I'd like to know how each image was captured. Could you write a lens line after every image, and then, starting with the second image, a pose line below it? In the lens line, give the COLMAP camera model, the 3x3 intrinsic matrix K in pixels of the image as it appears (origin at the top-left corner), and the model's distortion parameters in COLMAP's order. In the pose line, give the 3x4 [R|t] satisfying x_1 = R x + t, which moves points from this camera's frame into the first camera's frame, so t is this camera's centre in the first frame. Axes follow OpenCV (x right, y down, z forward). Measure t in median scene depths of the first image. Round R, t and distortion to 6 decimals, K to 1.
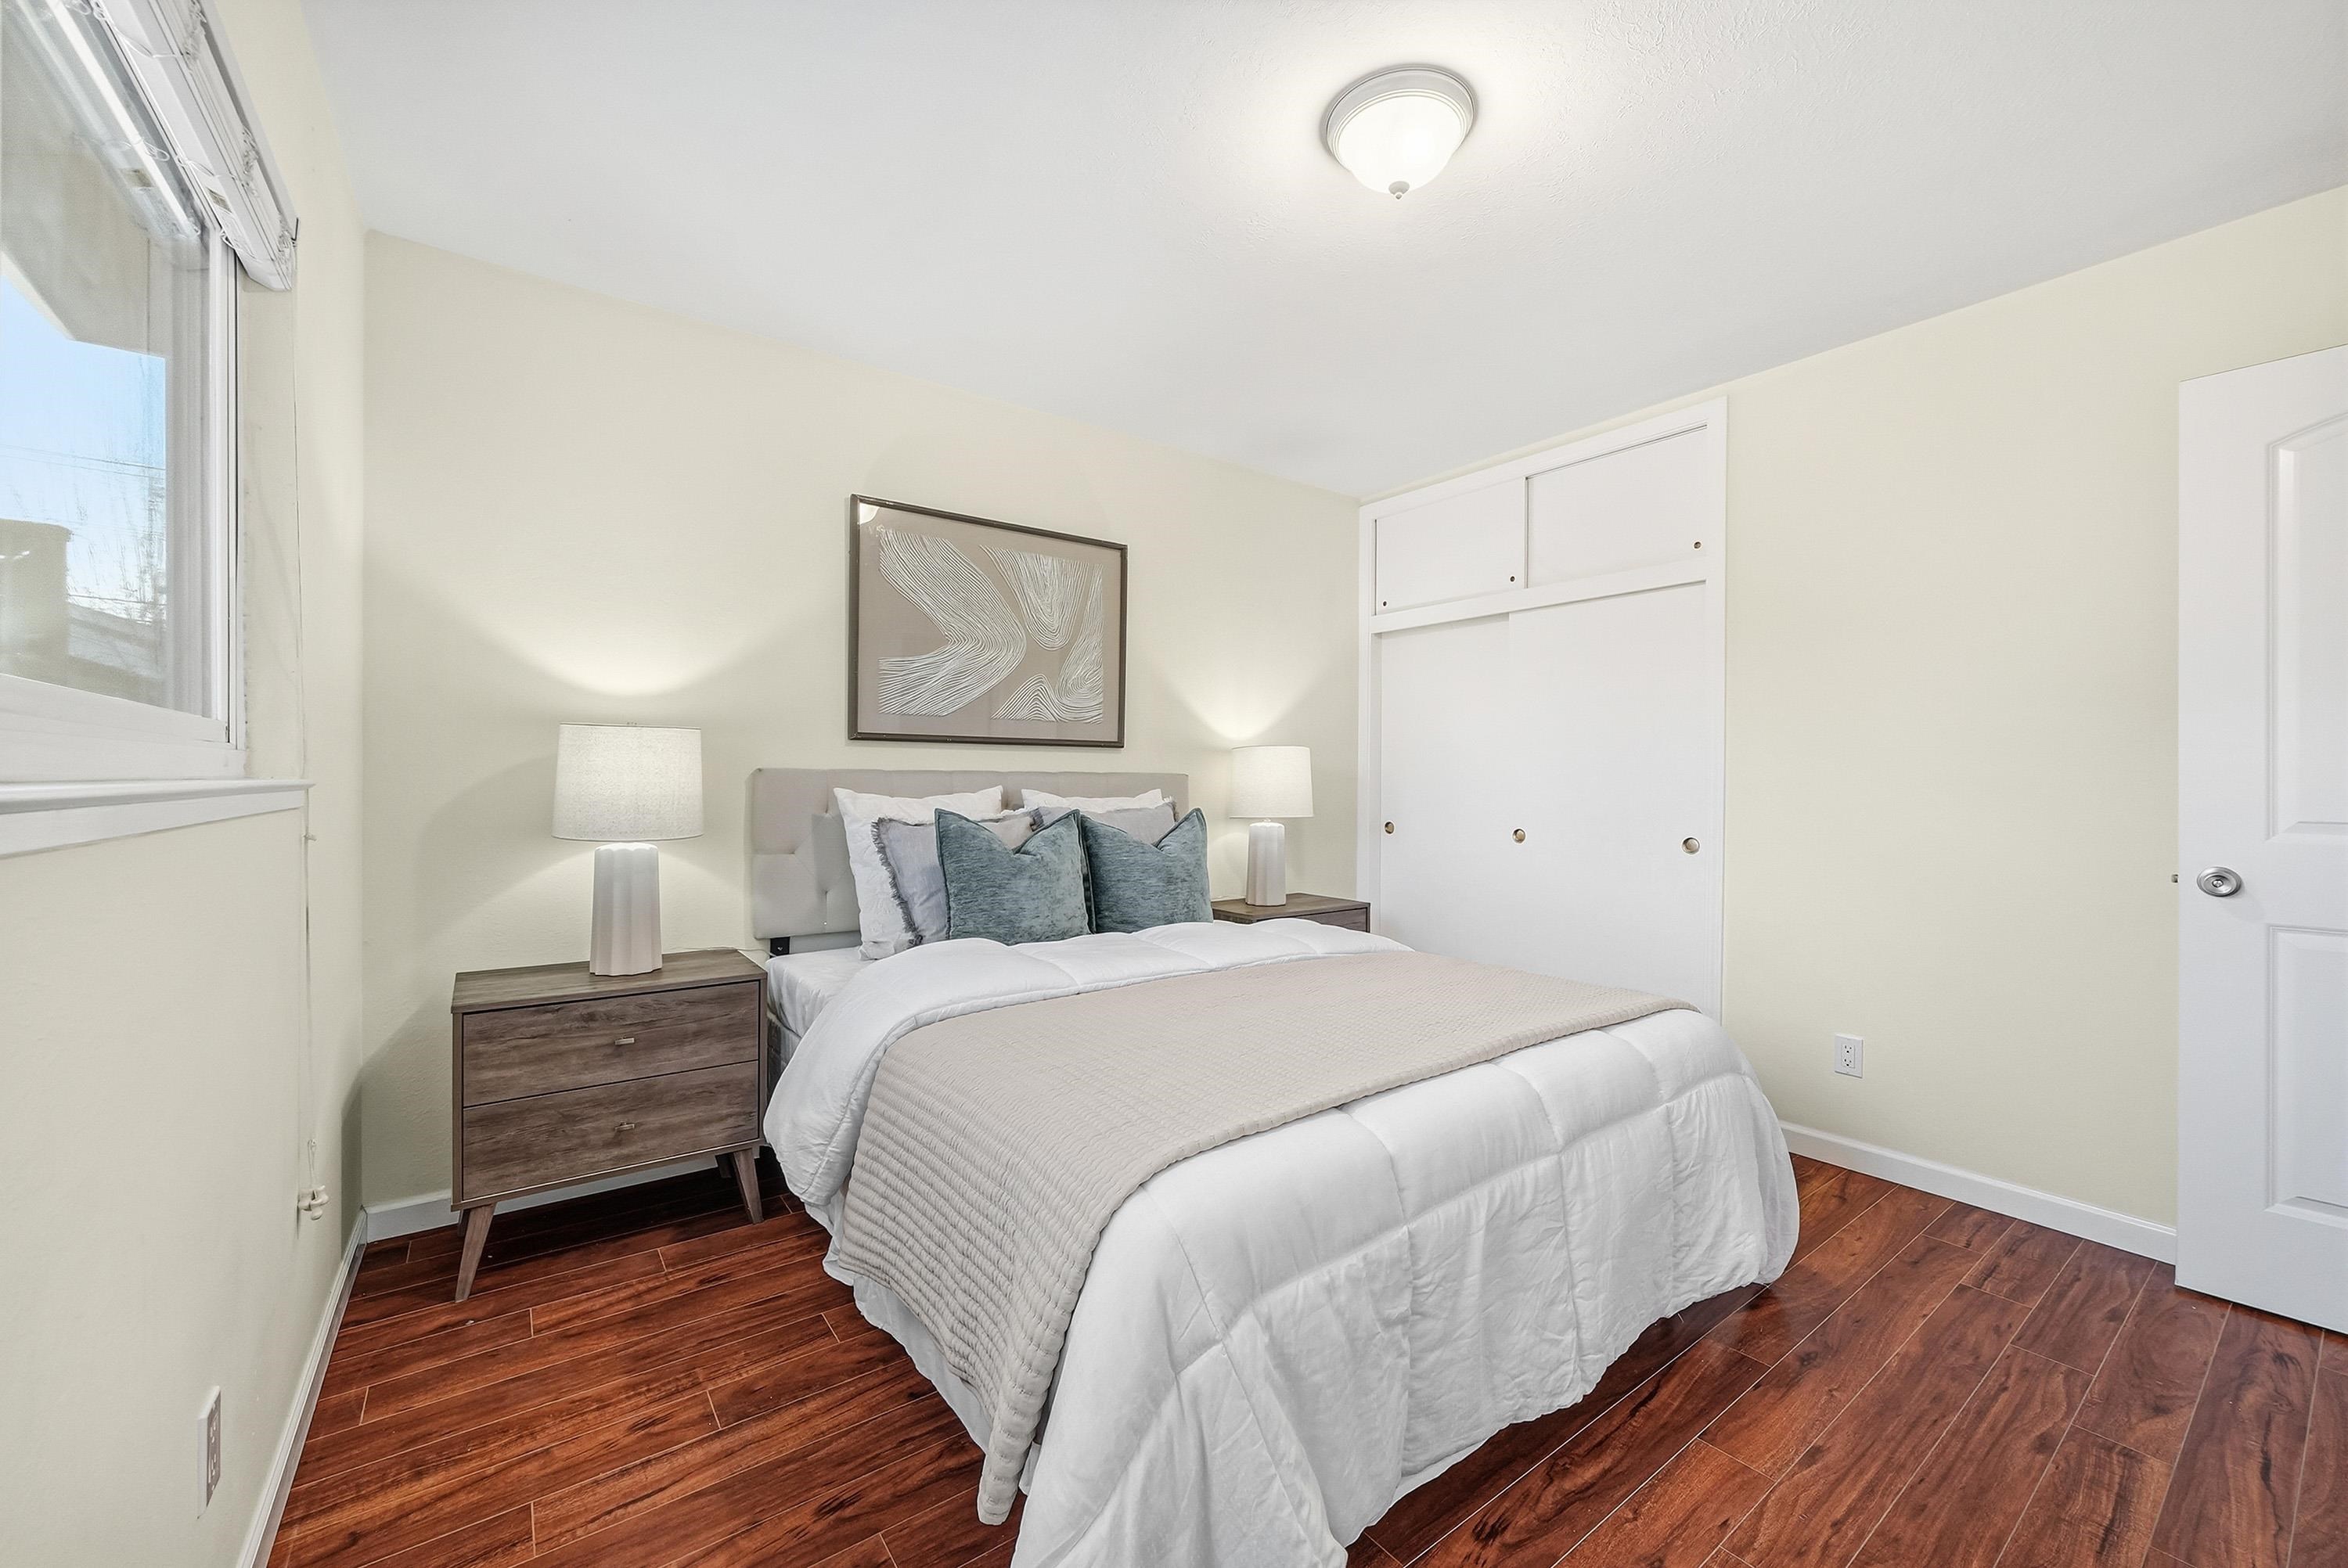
lens RADIAL K [[926.8, 0, 1186.4], [0, 926.8, 779.9], [0, 0, 1]] dist [-0.007562, 0.002772]
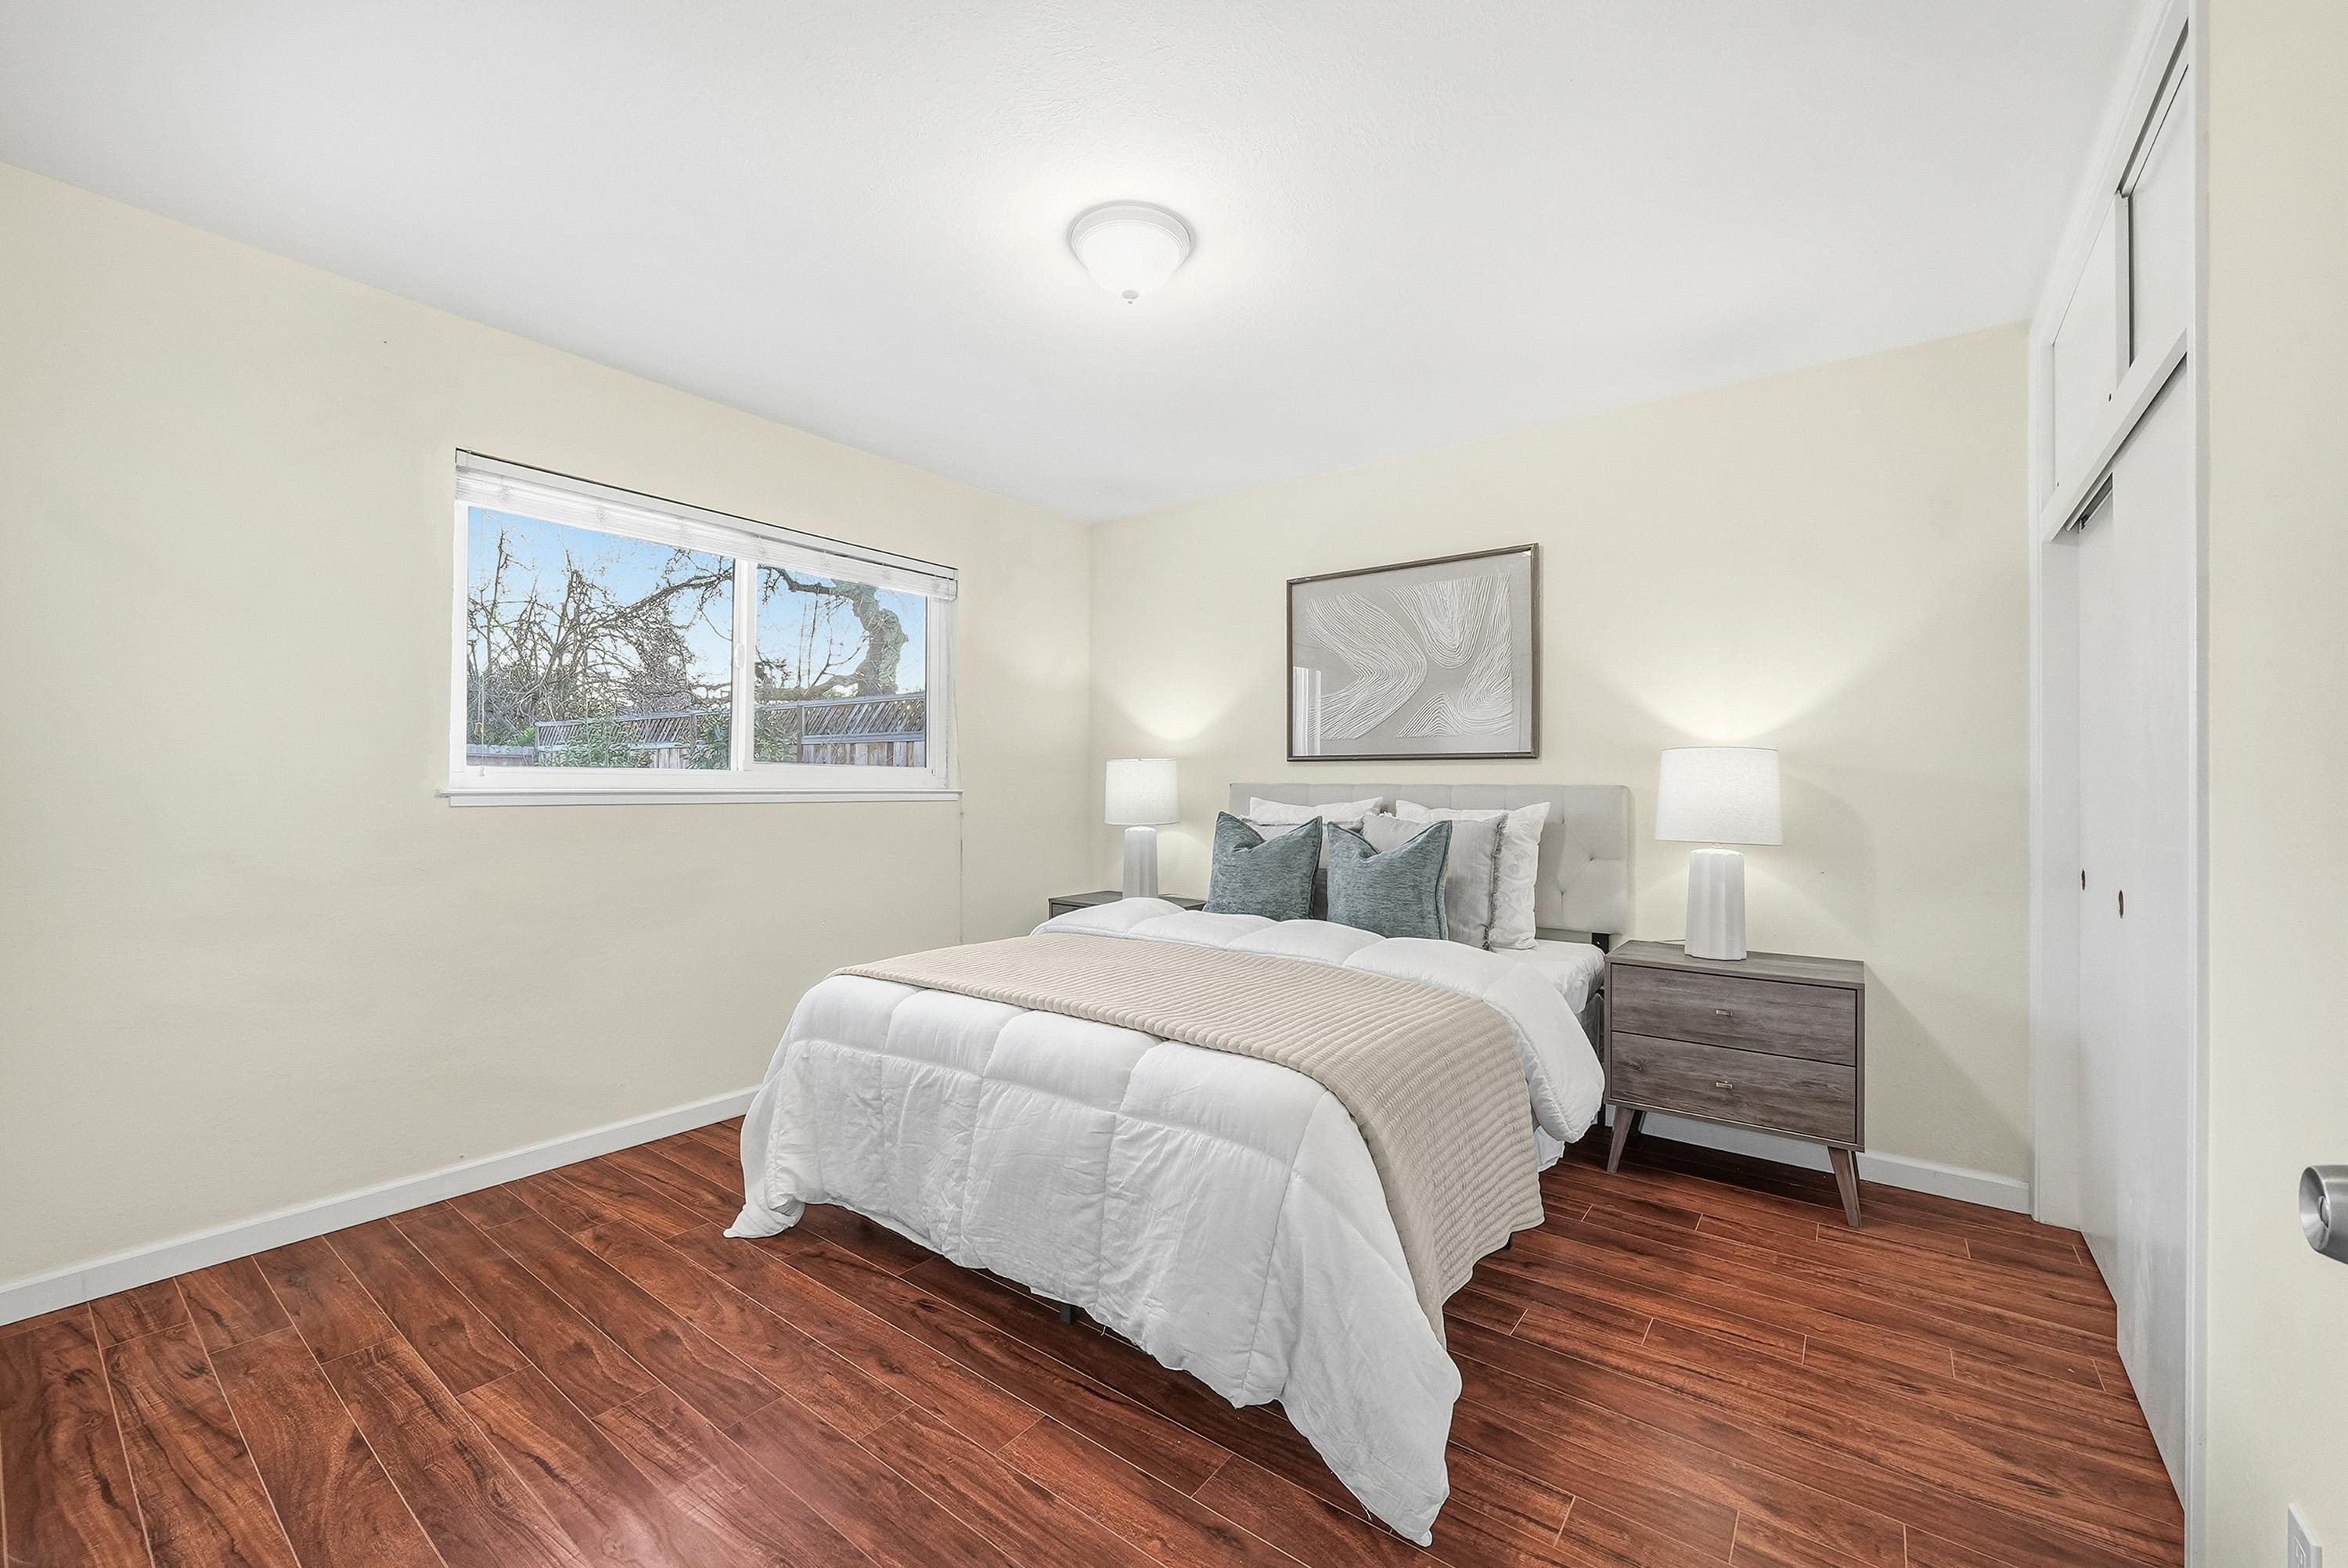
lens RADIAL K [[926.8, 0, 1166.0], [0, 926.8, 783.4], [0, 0, 1]] dist [-0.007562, 0.002772]
pose [[0.271909, -0.011526, -0.962254, 1.483666], [-0.006103, 0.999888, -0.013701, 0.012309], [0.962304, 0.009598, 0.271808, 0.777837]]
